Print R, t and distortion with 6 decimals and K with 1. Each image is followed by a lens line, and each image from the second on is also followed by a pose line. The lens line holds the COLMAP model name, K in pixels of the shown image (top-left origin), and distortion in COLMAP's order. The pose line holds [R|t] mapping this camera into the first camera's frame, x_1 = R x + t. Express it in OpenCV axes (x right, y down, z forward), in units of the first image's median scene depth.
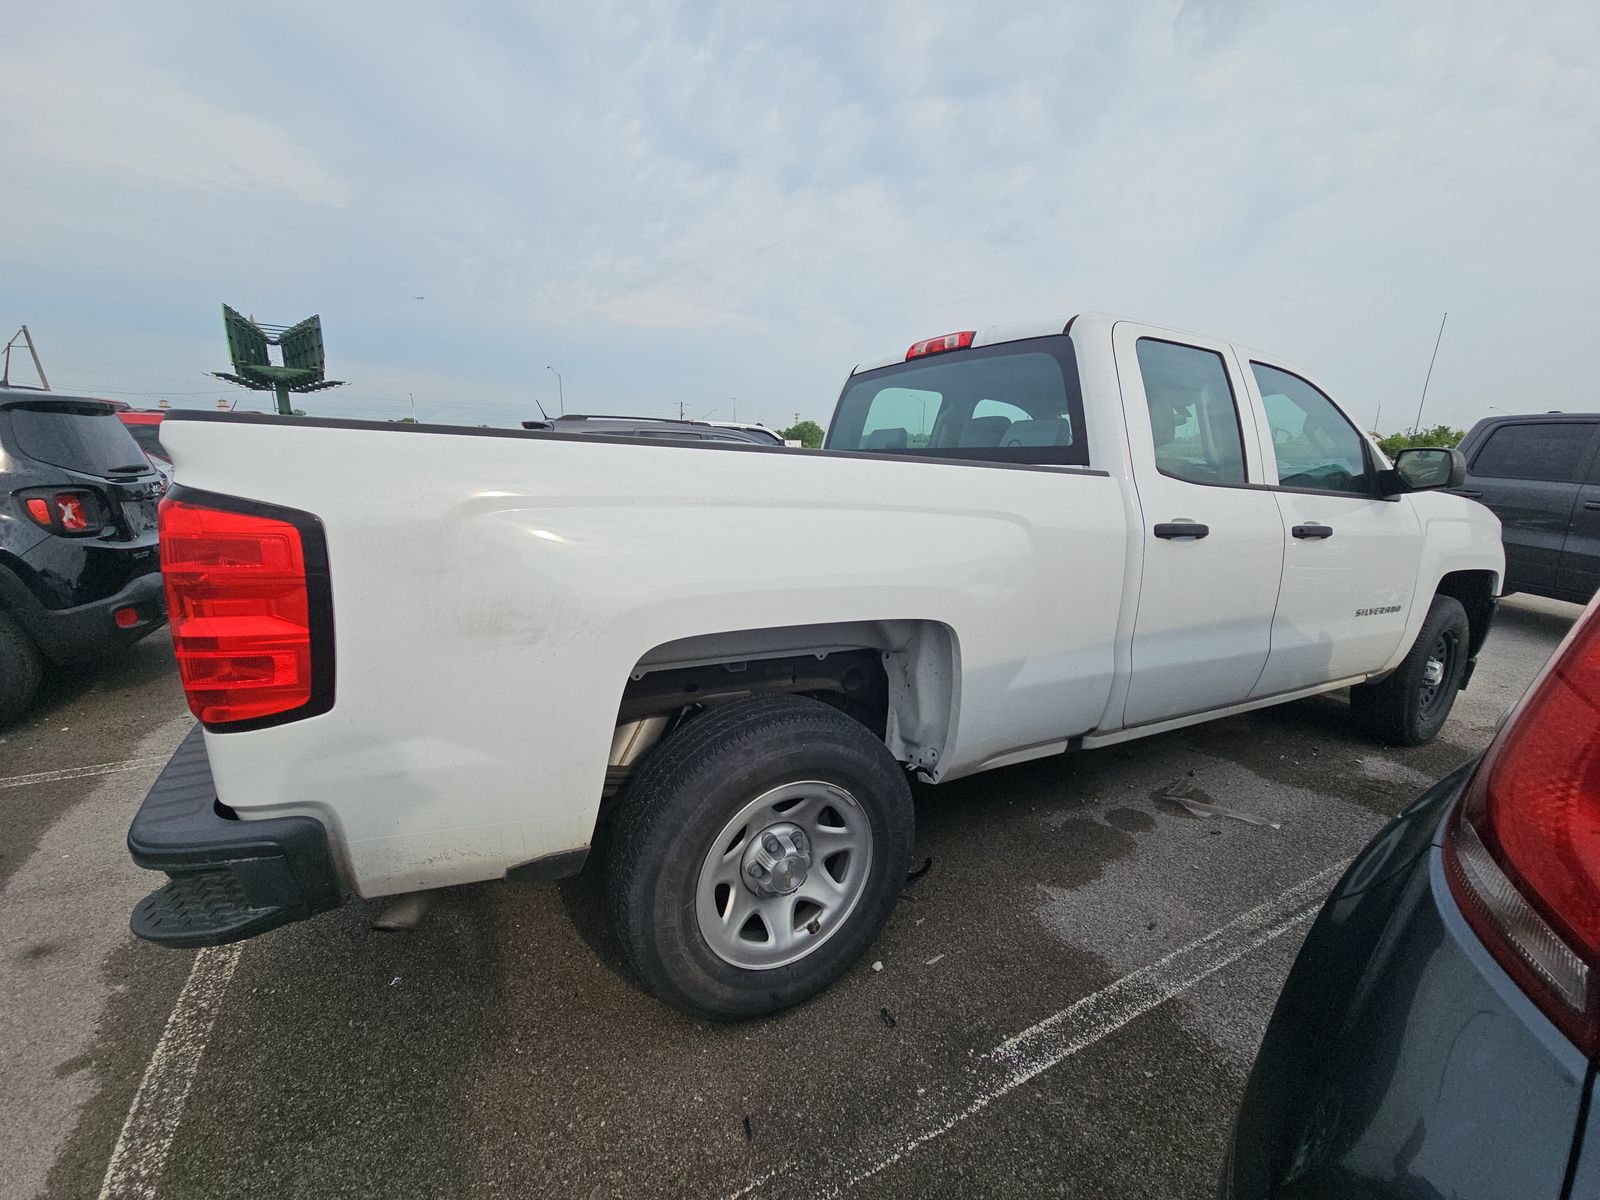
lens RADIAL K [[649.4, 0, 805.6], [0, 649.4, 599.6], [0, 0, 1]] dist [0.002371, -0.005820]
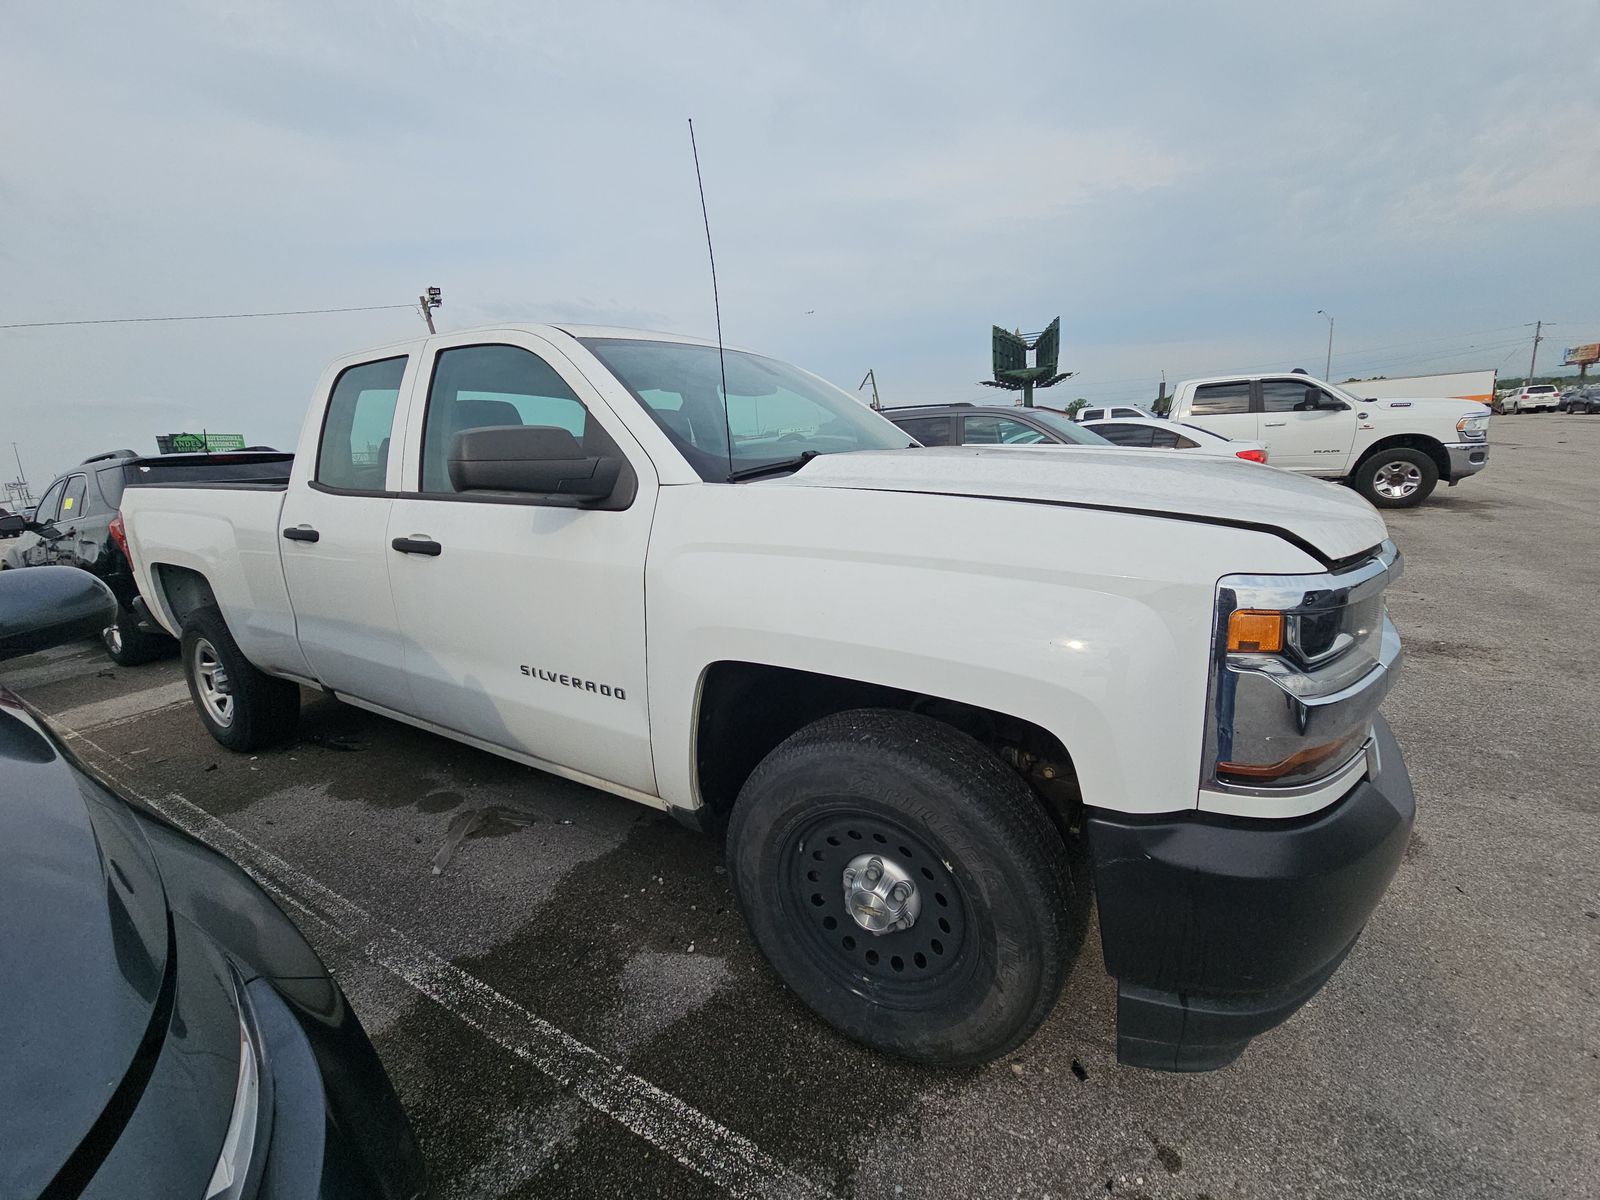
lens RADIAL K [[649.4, 0, 787.4], [0, 649.4, 594.0], [0, 0, 1]] dist [0.002371, -0.005820]
pose [[0.501555, 0.131241, -0.855113, 1.259936], [-0.108113, 0.990186, 0.088559, -0.122017], [0.858344, 0.048032, 0.510822, 0.701827]]
